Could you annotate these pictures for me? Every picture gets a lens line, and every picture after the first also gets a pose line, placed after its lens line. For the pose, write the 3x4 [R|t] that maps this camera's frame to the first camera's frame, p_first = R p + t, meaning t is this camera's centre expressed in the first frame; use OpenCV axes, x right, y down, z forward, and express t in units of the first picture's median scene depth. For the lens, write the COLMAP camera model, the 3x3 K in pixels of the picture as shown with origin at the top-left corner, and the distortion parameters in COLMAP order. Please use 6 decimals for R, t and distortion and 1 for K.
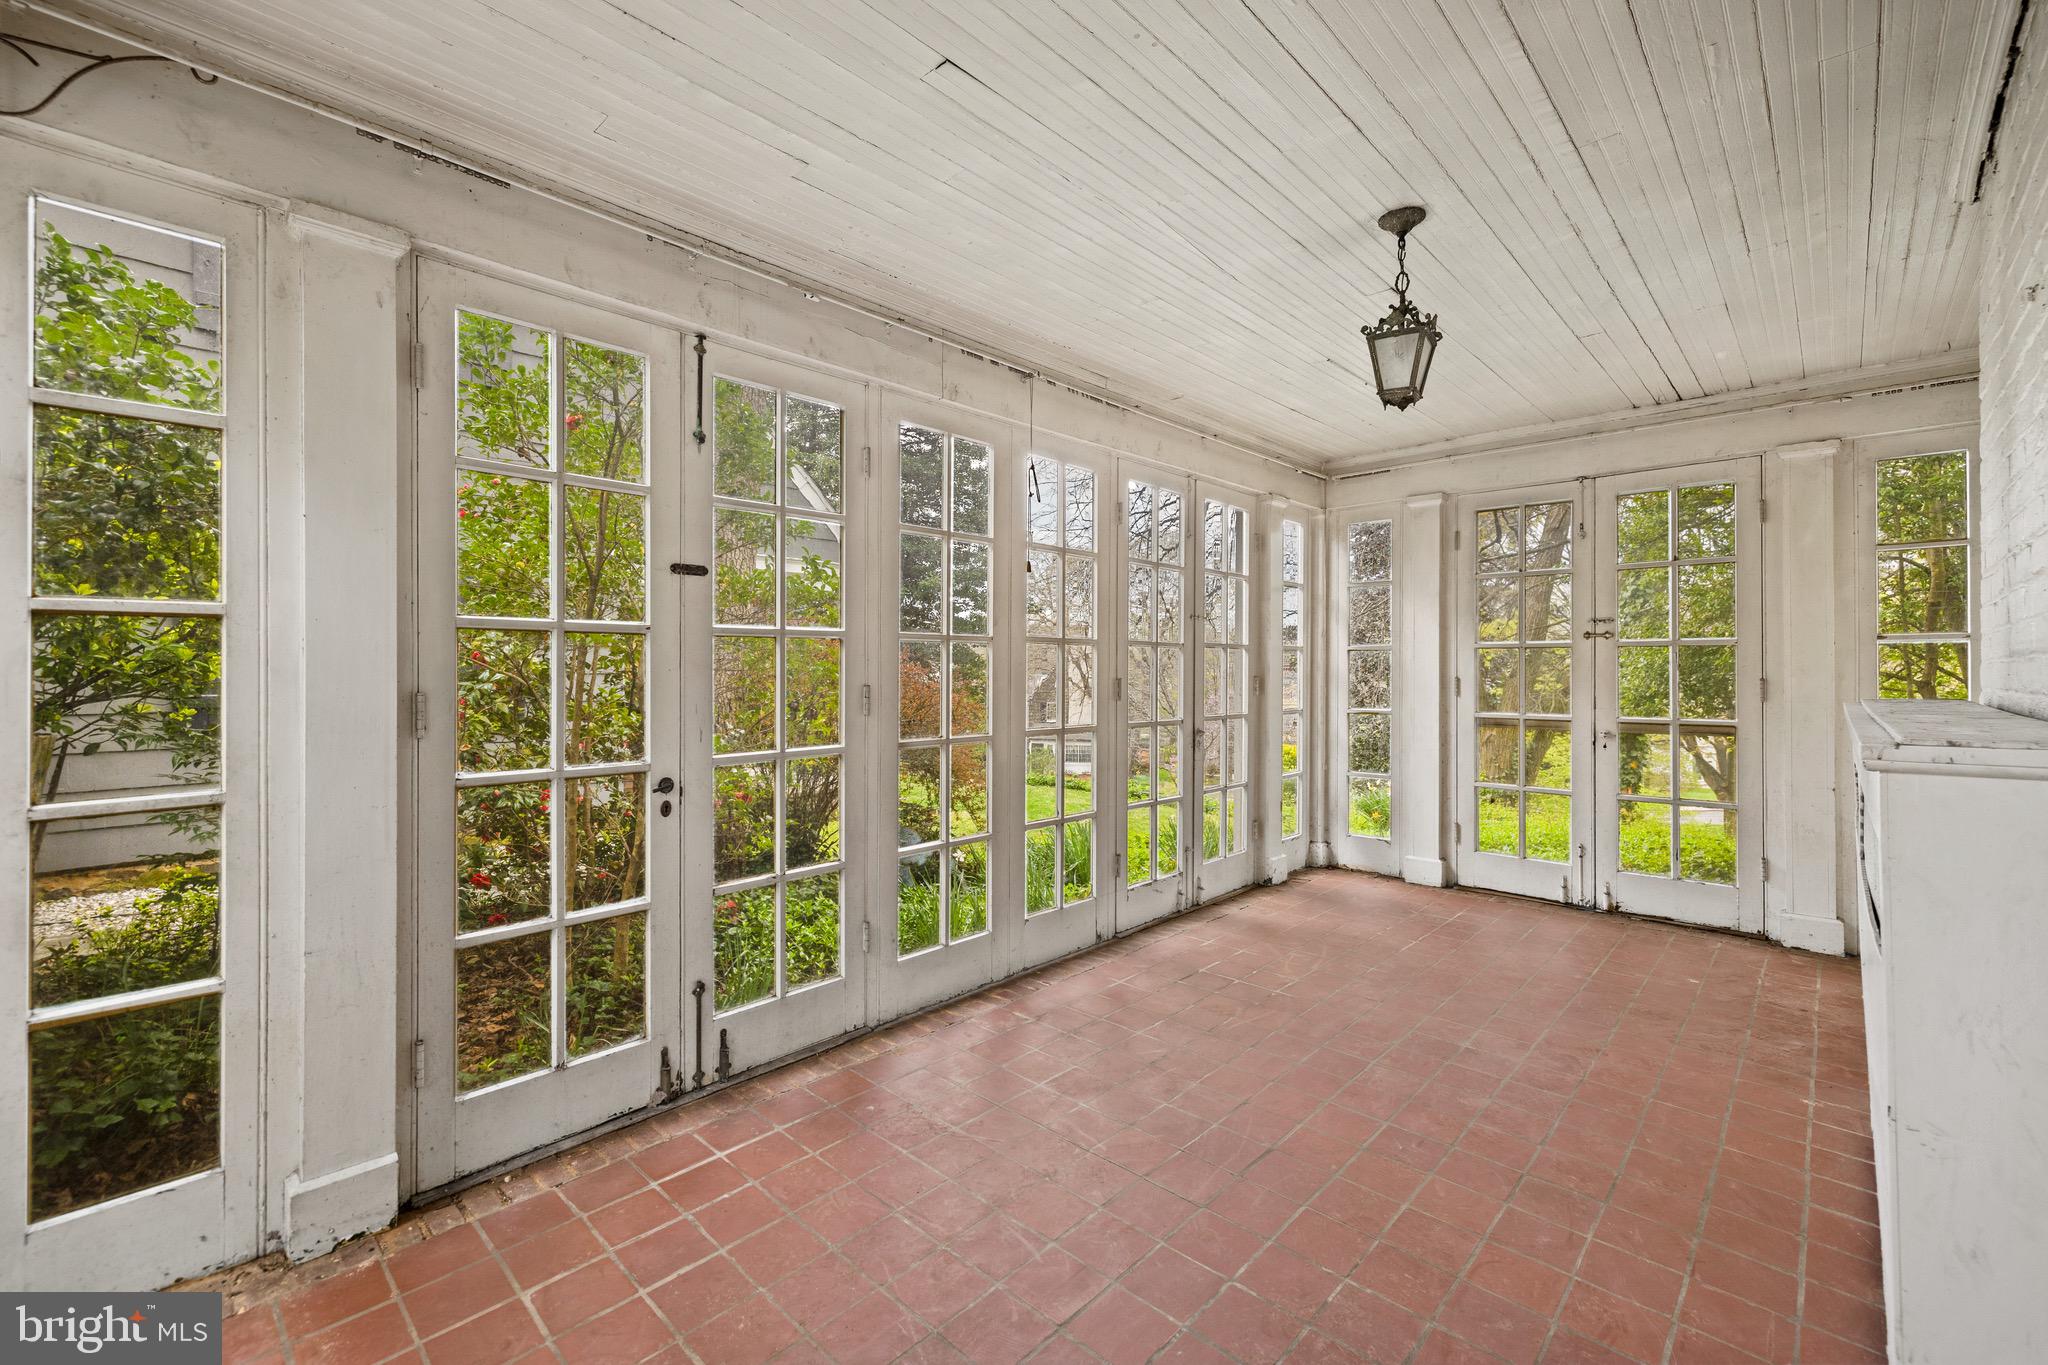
lens RADIAL K [[856.5, 0, 1014.8], [0, 856.5, 665.2], [0, 0, 1]] dist [-0.000779, -0.000040]
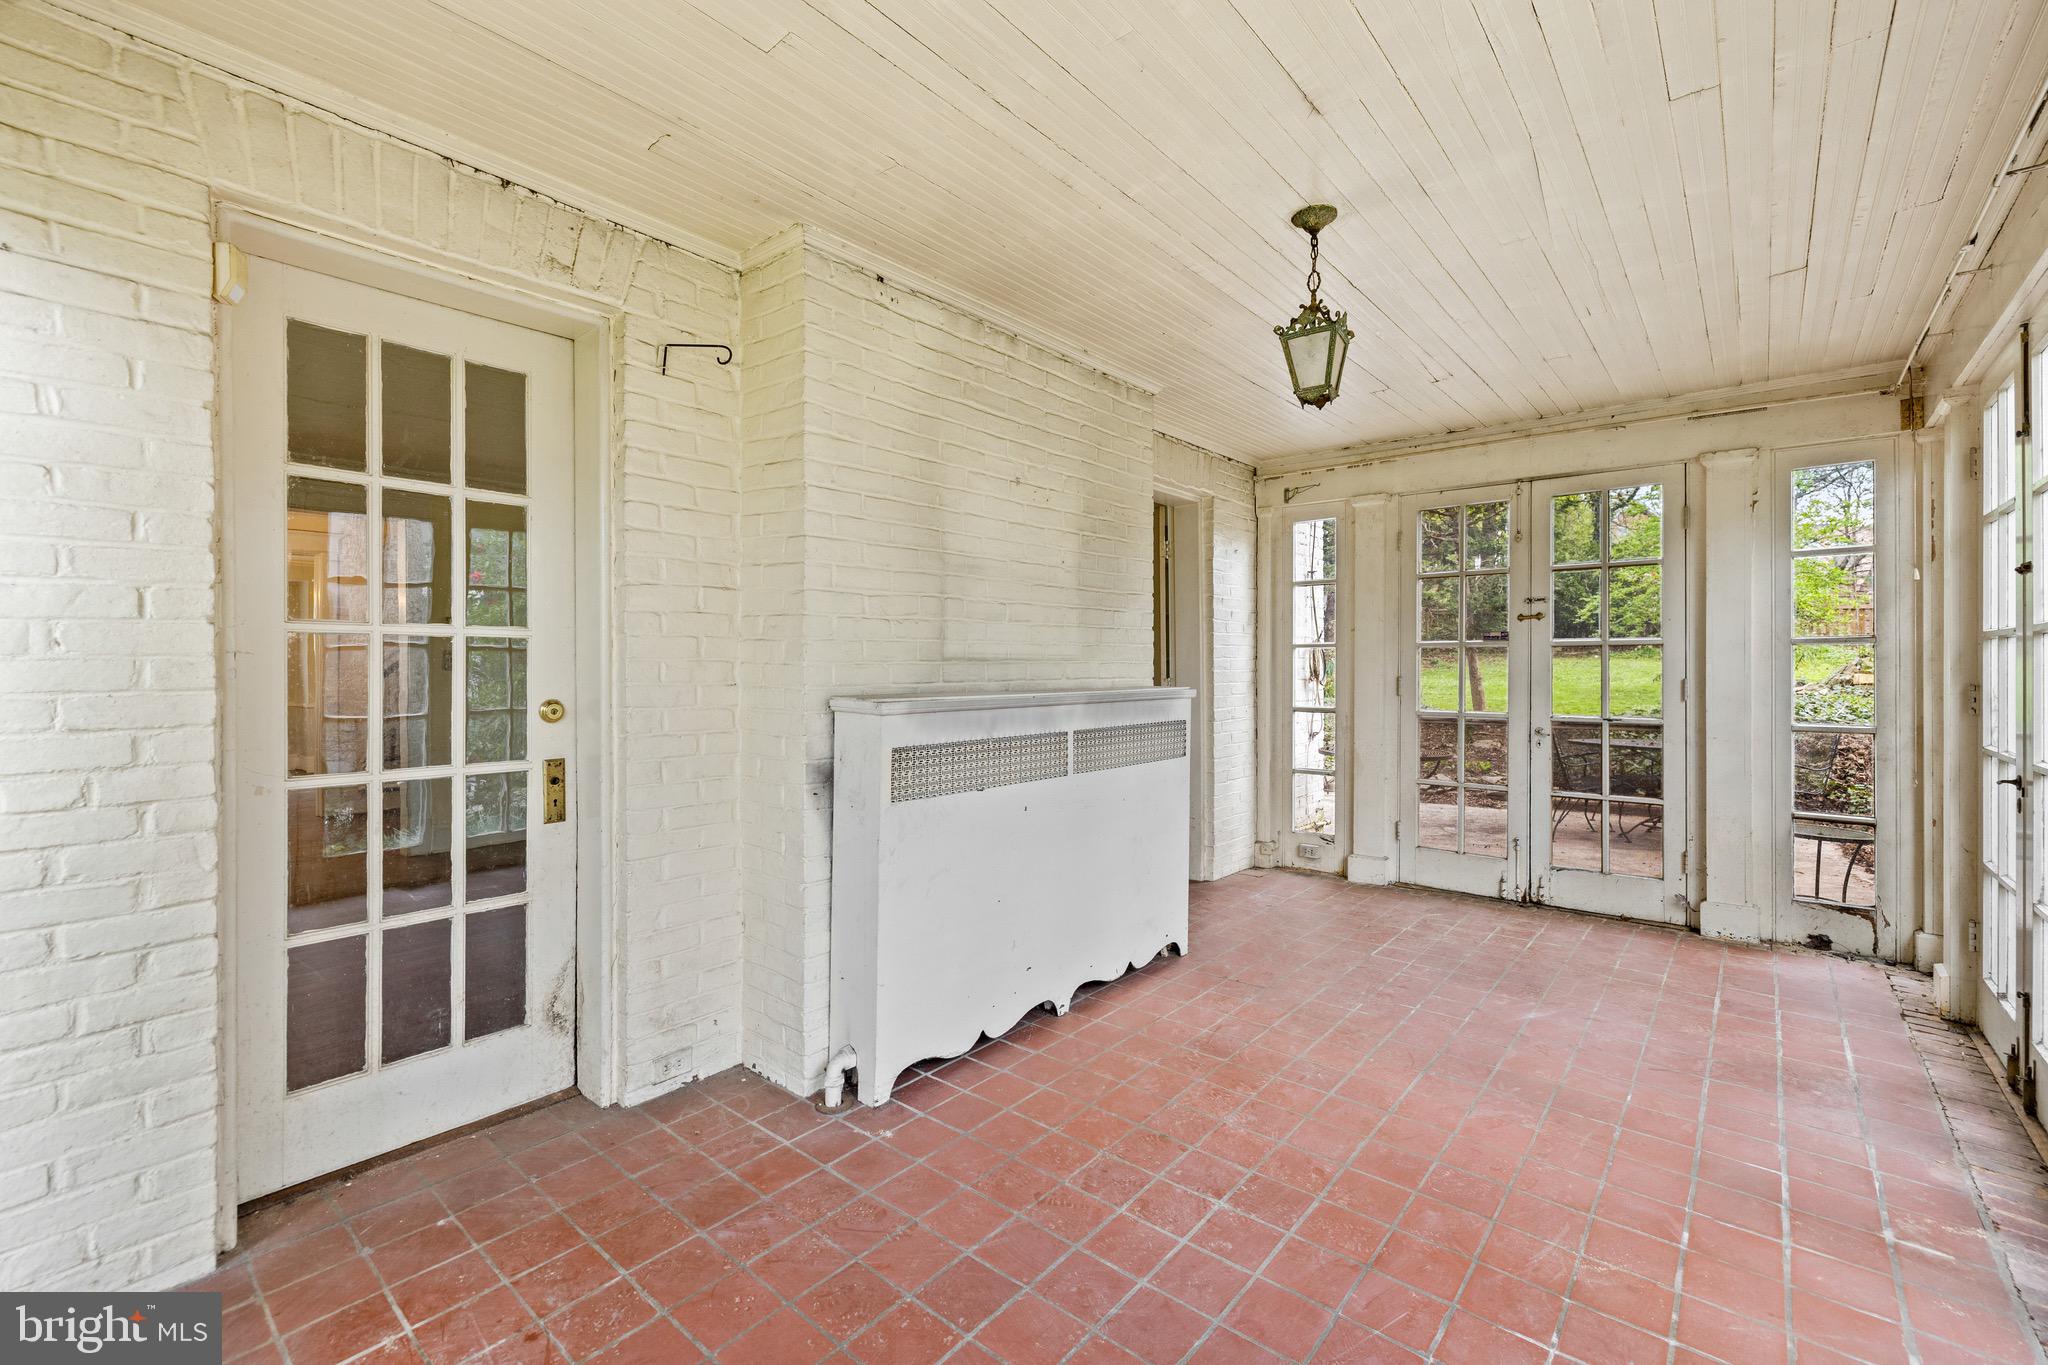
lens RADIAL K [[871.8, 0, 1008.9], [0, 871.8, 670.3], [0, 0, 1]] dist [-0.001468, 0.000332]
pose [[-0.998416, 0.001267, -0.056244, 0.507055], [0.001184, 0.999998, 0.001505, 0.002113], [0.056246, 0.001436, -0.998416, 1.169046]]
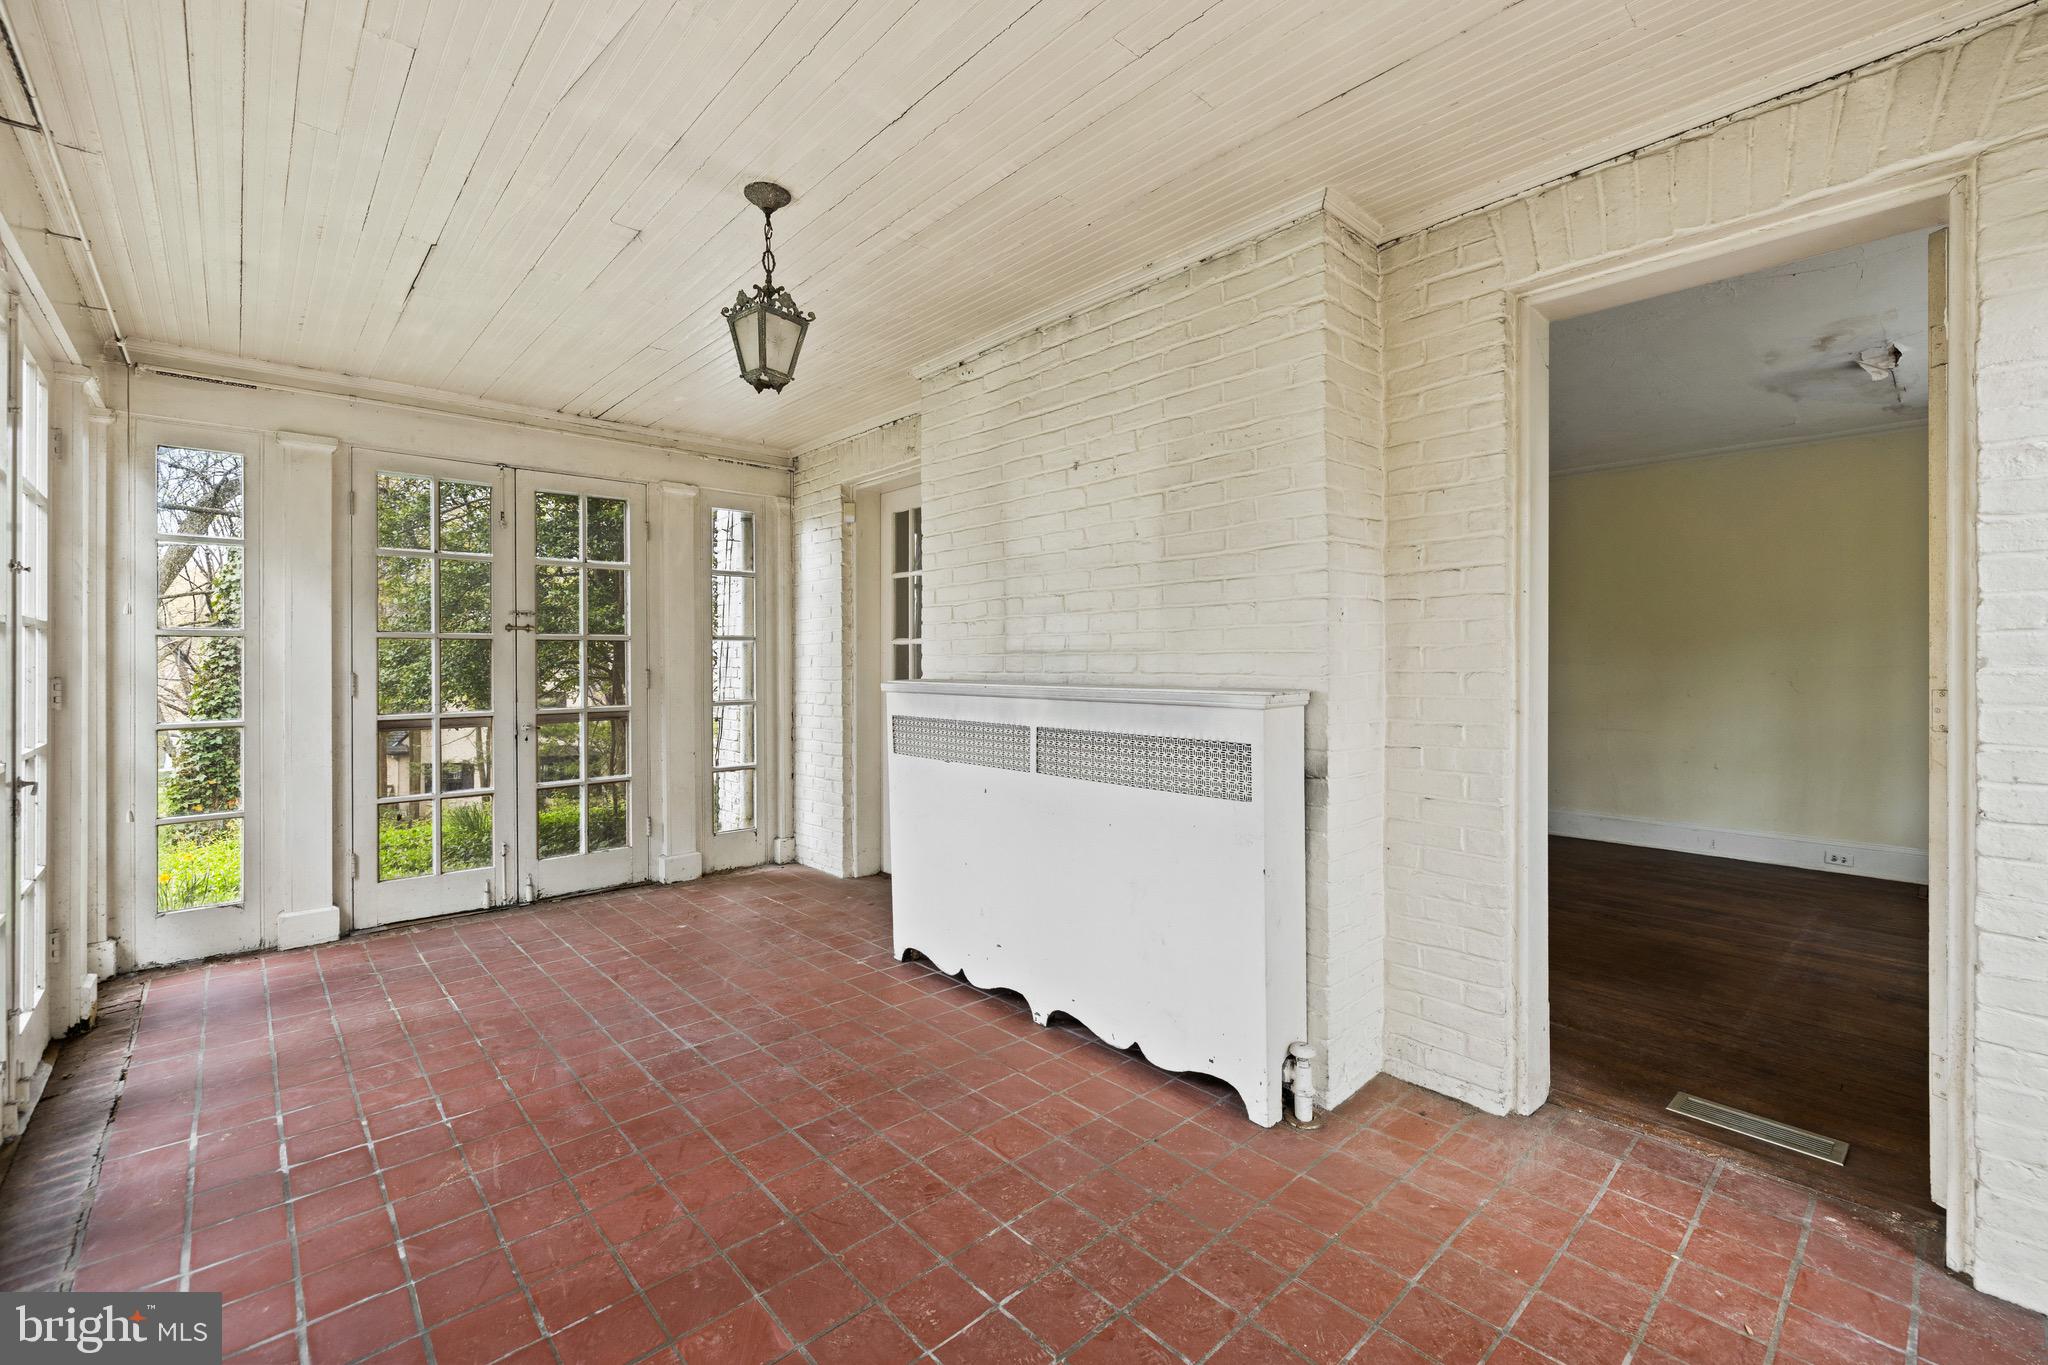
lens RADIAL K [[856.5, 0, 1014.8], [0, 856.5, 665.2], [0, 0, 1]] dist [-0.000779, -0.000040]
pose [[0.063773, -0.008038, 0.997932, -0.290775], [-0.000636, 0.999967, 0.008095, -0.000268], [-0.997964, -0.001151, 0.063766, 0.388444]]
